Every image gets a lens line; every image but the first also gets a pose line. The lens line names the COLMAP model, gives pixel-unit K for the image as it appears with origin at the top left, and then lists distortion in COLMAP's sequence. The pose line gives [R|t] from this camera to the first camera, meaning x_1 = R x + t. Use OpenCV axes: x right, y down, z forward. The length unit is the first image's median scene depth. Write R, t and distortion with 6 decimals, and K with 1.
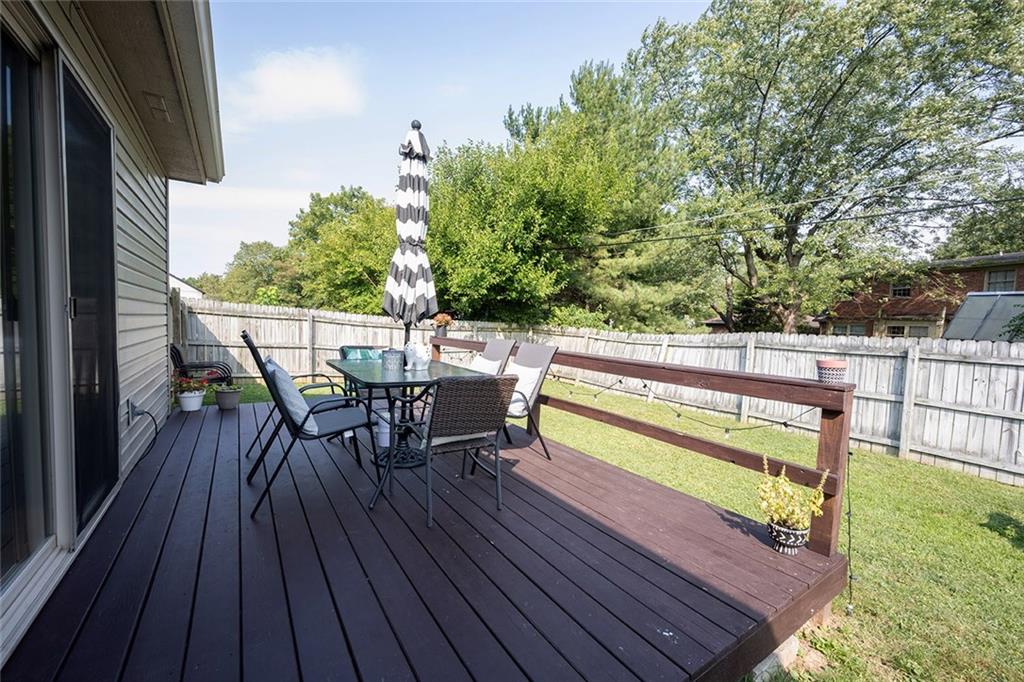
lens RADIAL K [[406.1, 0, 505.6], [0, 406.1, 351.1], [0, 0, 1]] dist [-0.000754, 0.000024]
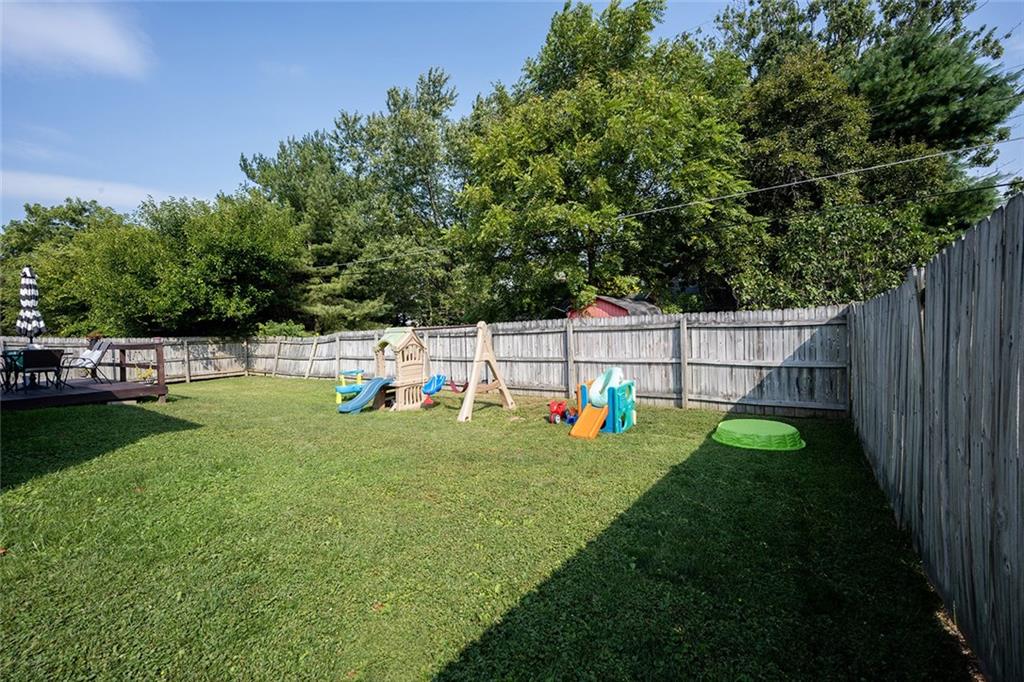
lens RADIAL K [[406.1, 0, 514.5], [0, 406.1, 343.9], [0, 0, 1]] dist [-0.000754, 0.000024]
pose [[0.910934, -0.079500, 0.404819, 0.342785], [0.095684, 0.995214, -0.019867, 0.072681], [-0.401302, 0.056832, 0.914181, -0.591617]]
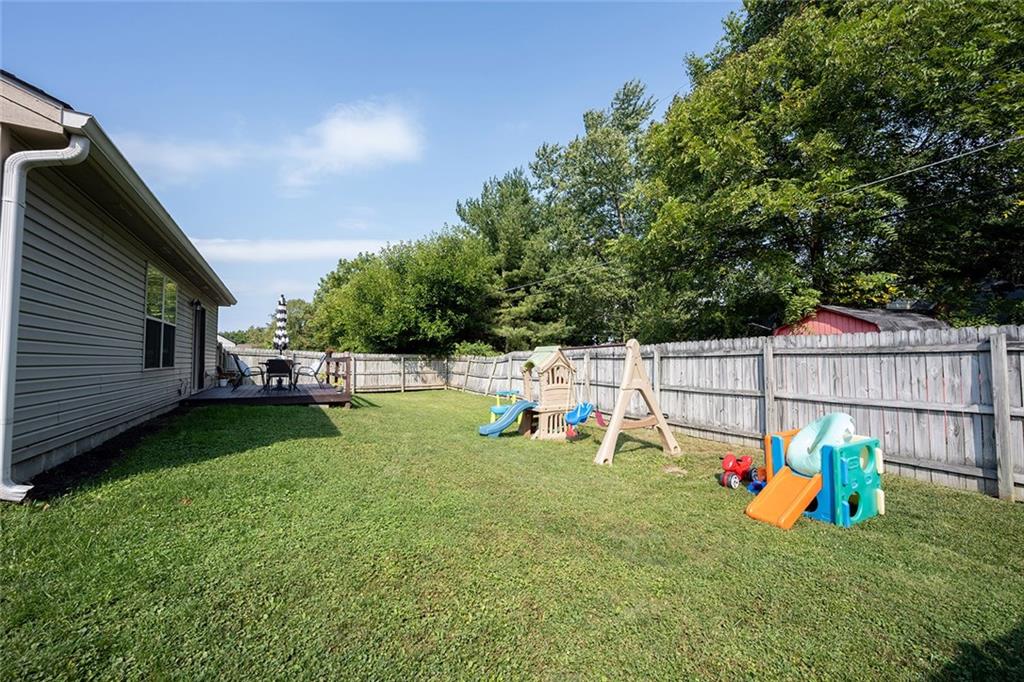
lens RADIAL K [[406.1, 0, 512.3], [0, 406.1, 346.8], [0, 0, 1]] dist [-0.000754, 0.000024]
pose [[0.996756, -0.046301, -0.065827, 0.431695], [0.039251, 0.993736, -0.104633, 0.076092], [0.070259, 0.101710, 0.992330, -0.509677]]
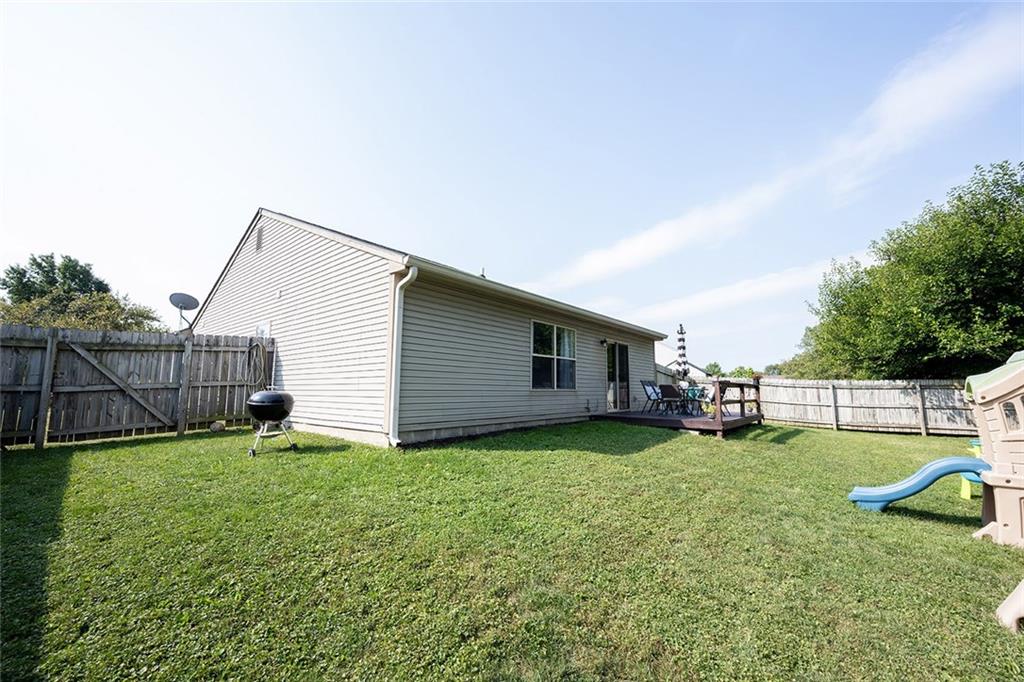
lens RADIAL K [[406.1, 0, 514.9], [0, 406.1, 344.7], [0, 0, 1]] dist [-0.000754, 0.000024]
pose [[0.291113, -0.148369, -0.945114, 0.618996], [-0.059789, 0.983148, -0.172756, 0.082372], [0.954819, 0.106799, 0.277336, -0.328841]]
